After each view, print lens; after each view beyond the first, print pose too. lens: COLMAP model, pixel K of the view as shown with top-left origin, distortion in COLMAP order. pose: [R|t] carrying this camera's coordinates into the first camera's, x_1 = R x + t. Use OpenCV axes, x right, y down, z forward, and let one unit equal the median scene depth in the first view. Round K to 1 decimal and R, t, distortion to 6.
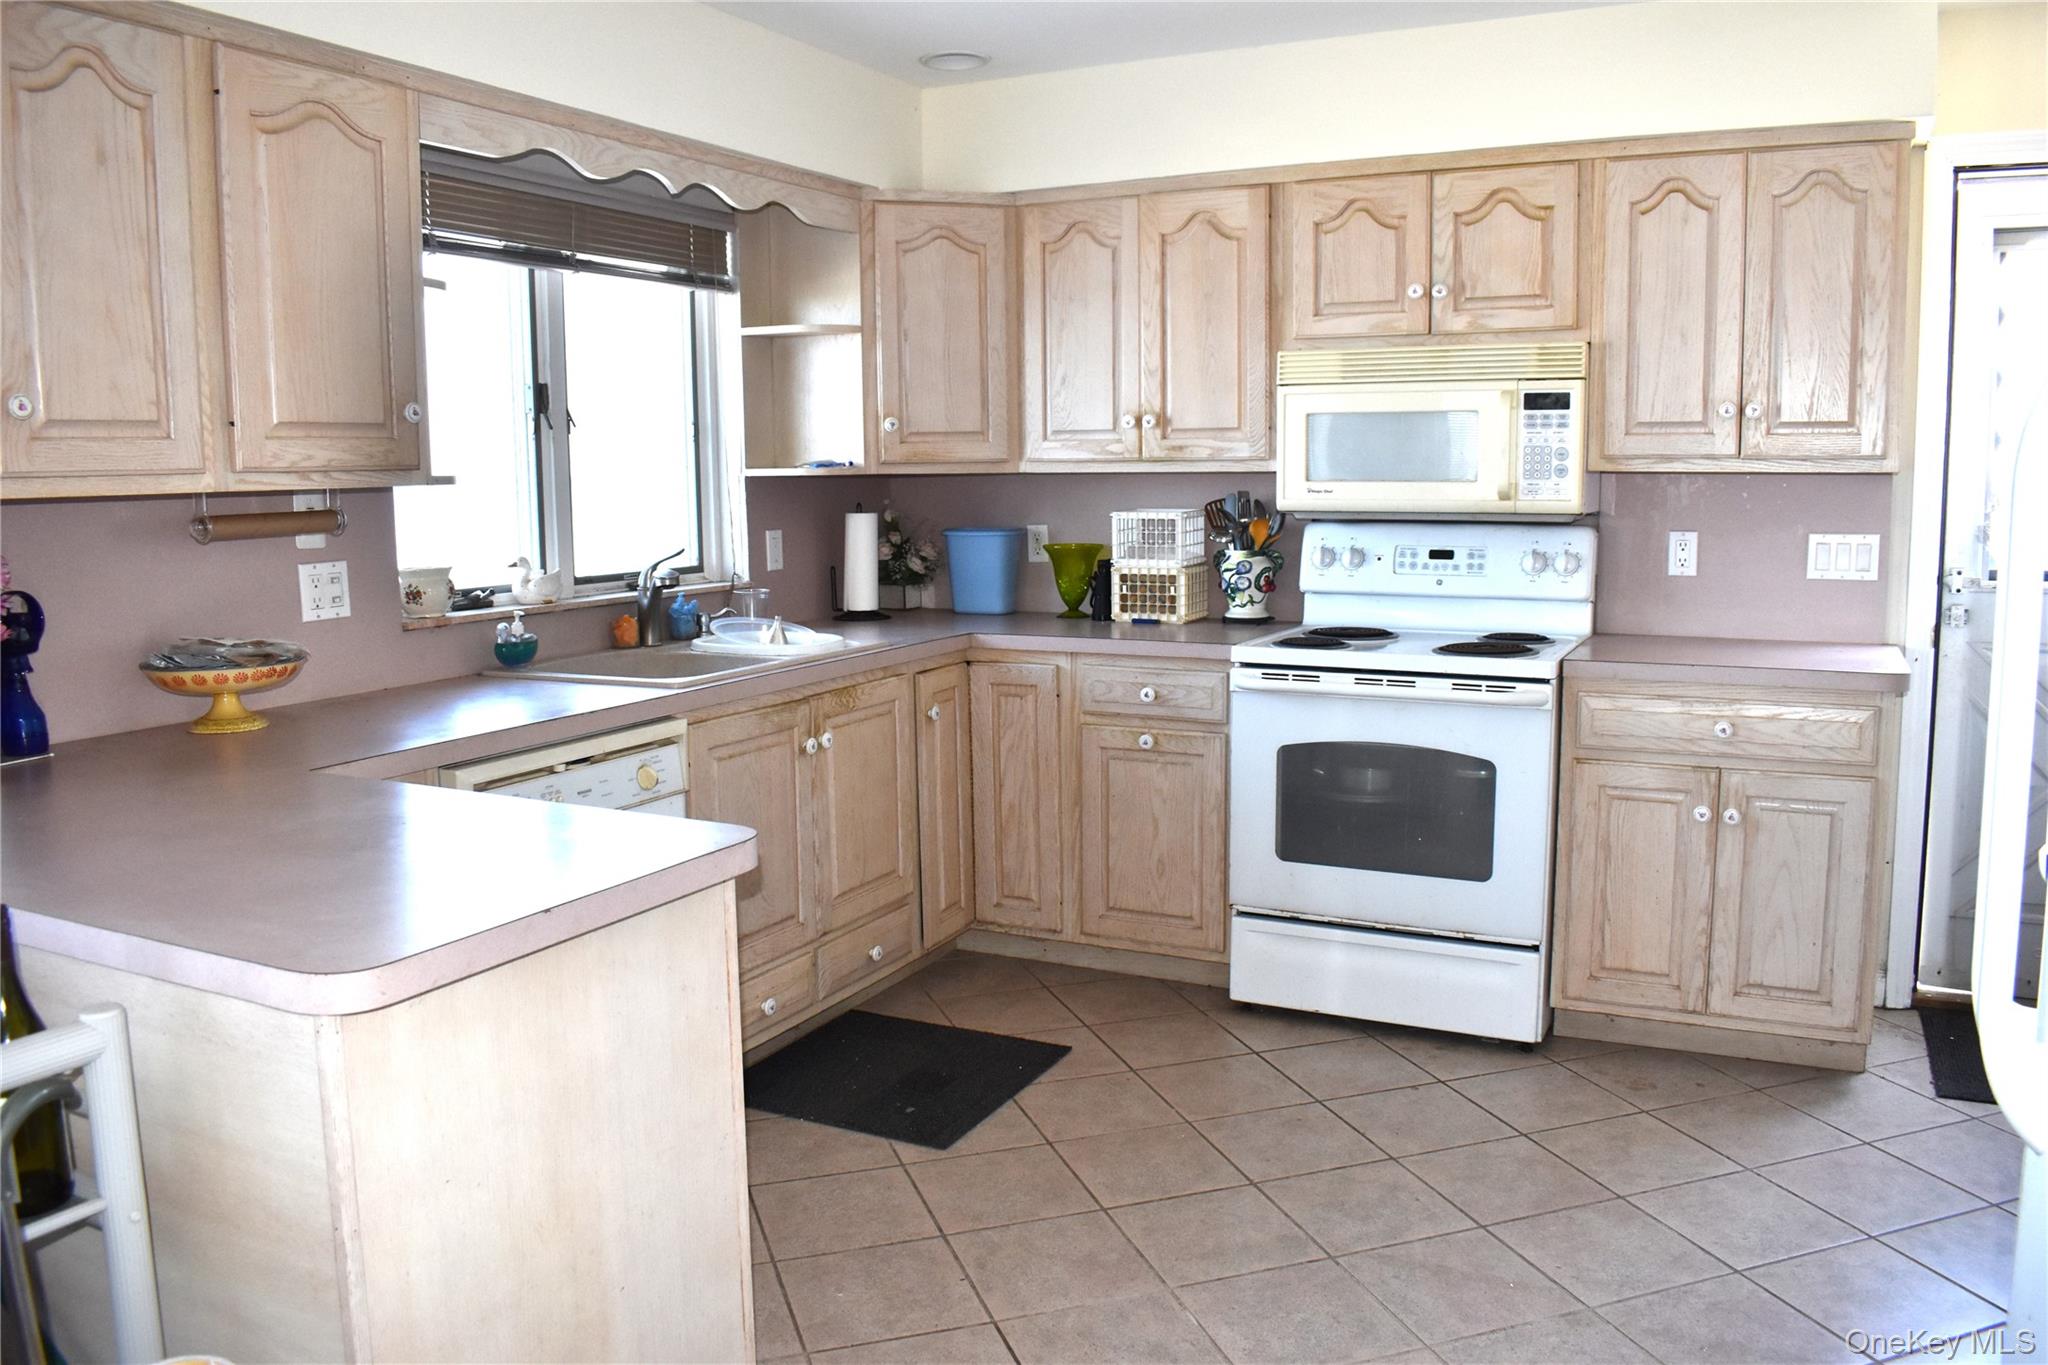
lens RADIAL K [[1605.8, 0, 1024.0], [0, 1605.8, 682.5], [0, 0, 1]] dist [-0.094896, 0.005437]
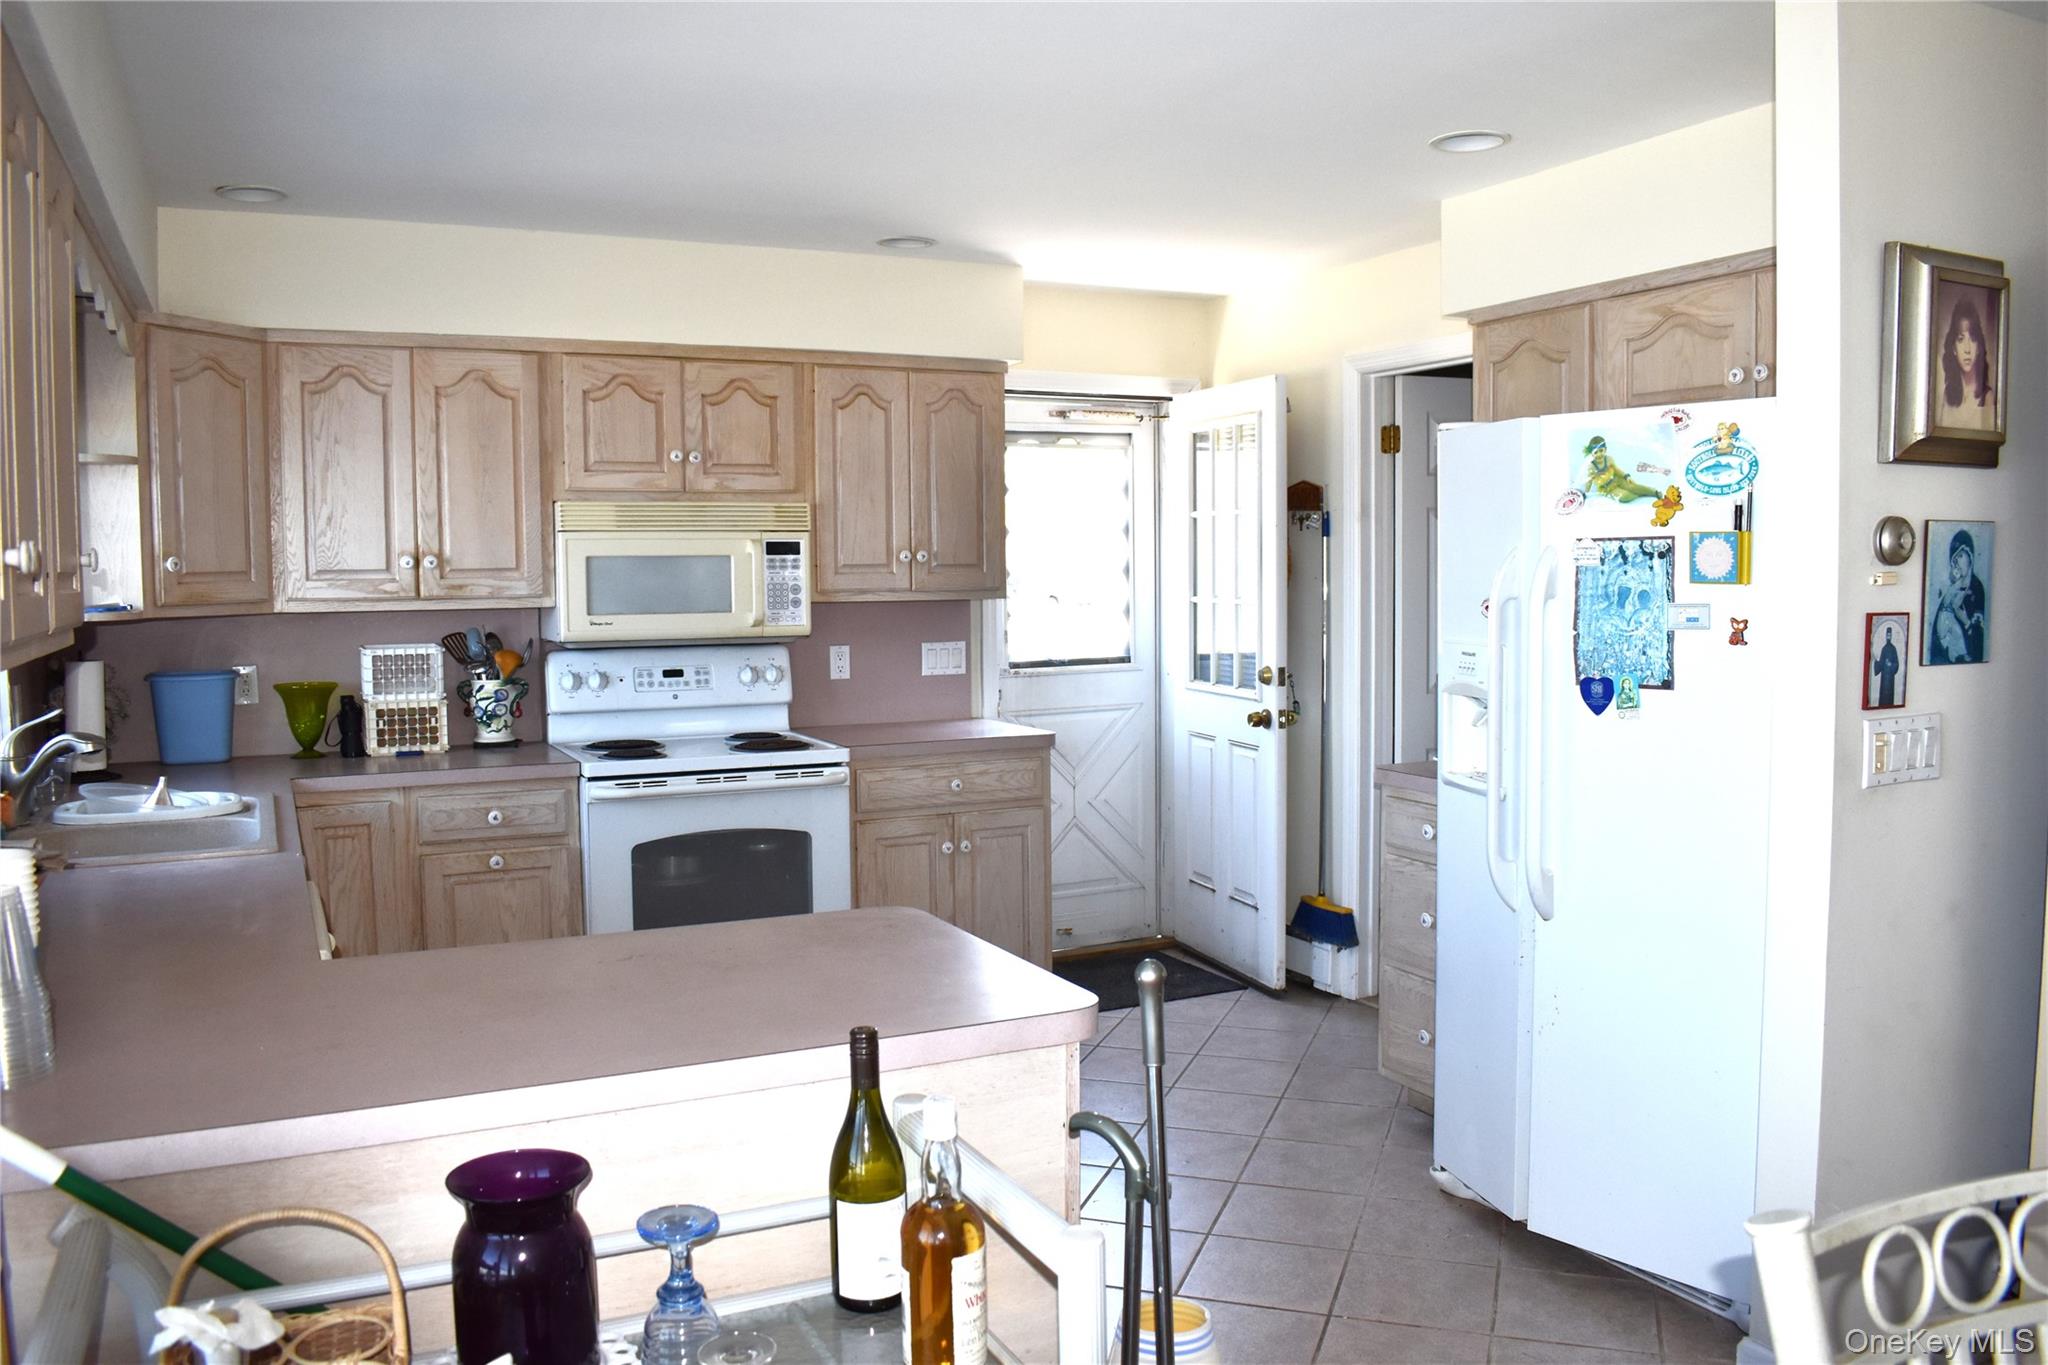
lens RADIAL K [[1605.8, 0, 1024.0], [0, 1605.8, 682.5], [0, 0, 1]] dist [-0.094896, 0.005437]
pose [[0.596992, -0.053069, 0.800490, -0.540486], [0.109165, 0.993902, -0.015522, -0.026403], [-0.794785, 0.096652, 0.599146, 0.076397]]
